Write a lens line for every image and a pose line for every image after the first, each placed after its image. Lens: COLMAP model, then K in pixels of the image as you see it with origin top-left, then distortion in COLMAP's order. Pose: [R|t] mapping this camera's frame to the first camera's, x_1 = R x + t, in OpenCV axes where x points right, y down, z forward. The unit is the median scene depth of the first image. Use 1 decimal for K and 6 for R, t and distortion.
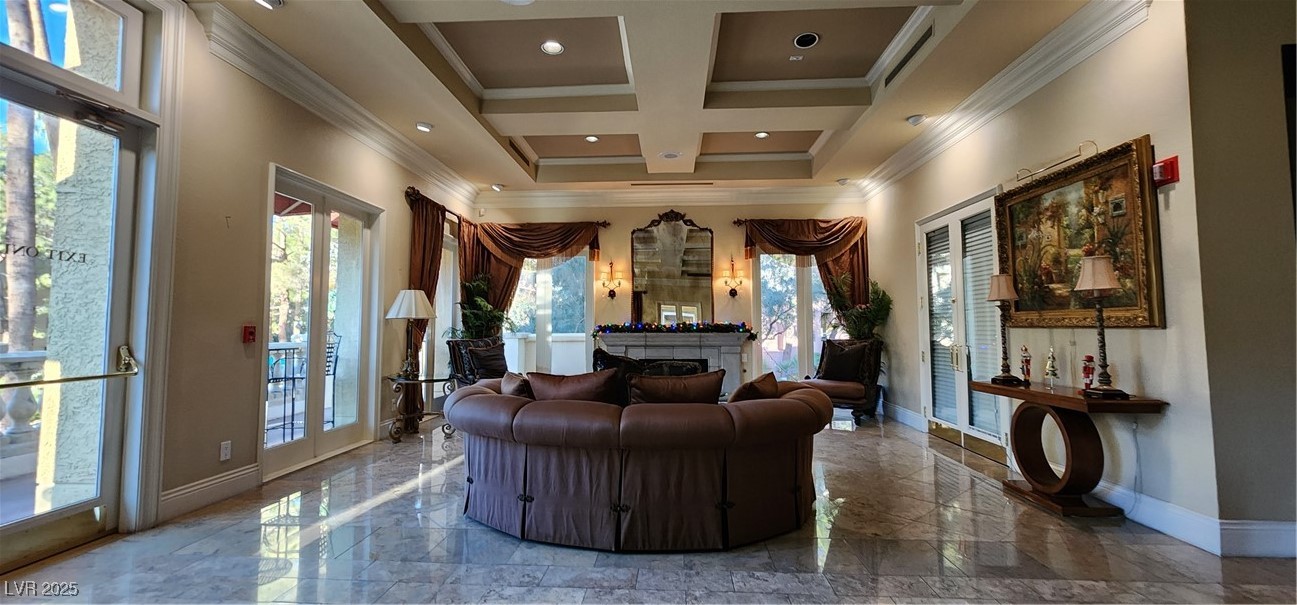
lens RADIAL K [[536.2, 0, 641.3], [0, 536.2, 293.9], [0, 0, 1]] dist [0.001288, 0.000177]
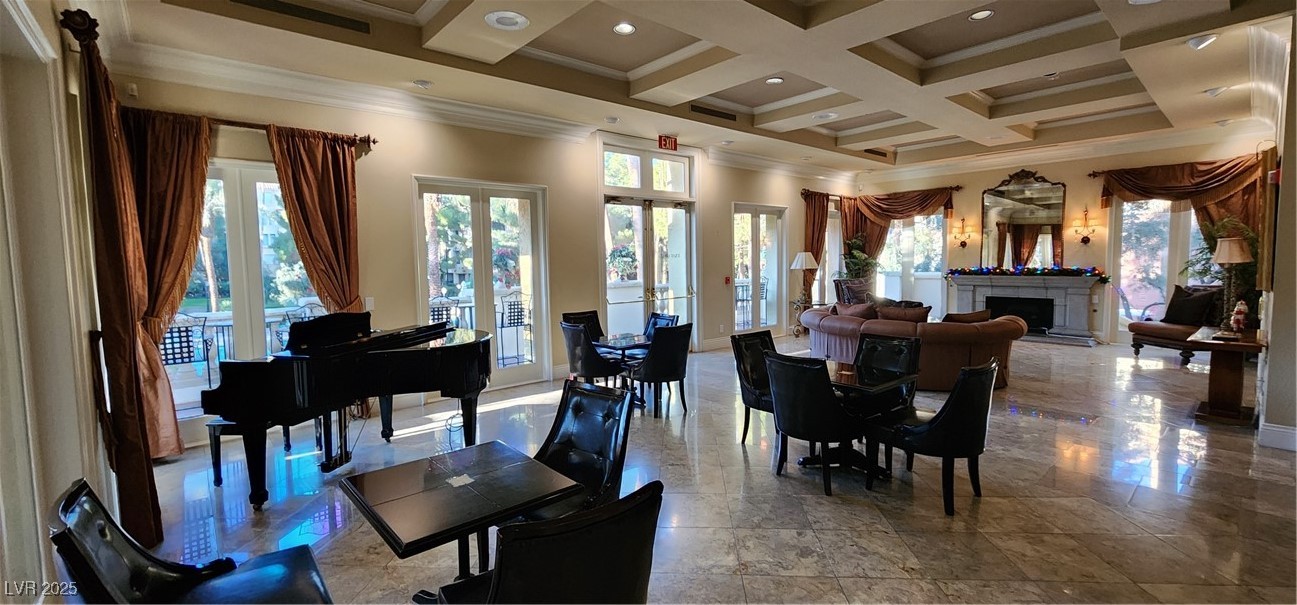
lens RADIAL K [[536.2, 0, 641.3], [0, 536.2, 293.9], [0, 0, 1]] dist [0.001288, 0.000177]
pose [[0.699601, 0.036116, -0.713620, 0.329661], [0.063089, 0.991699, 0.112039, -0.075194], [0.711743, -0.123404, 0.691515, -0.434800]]
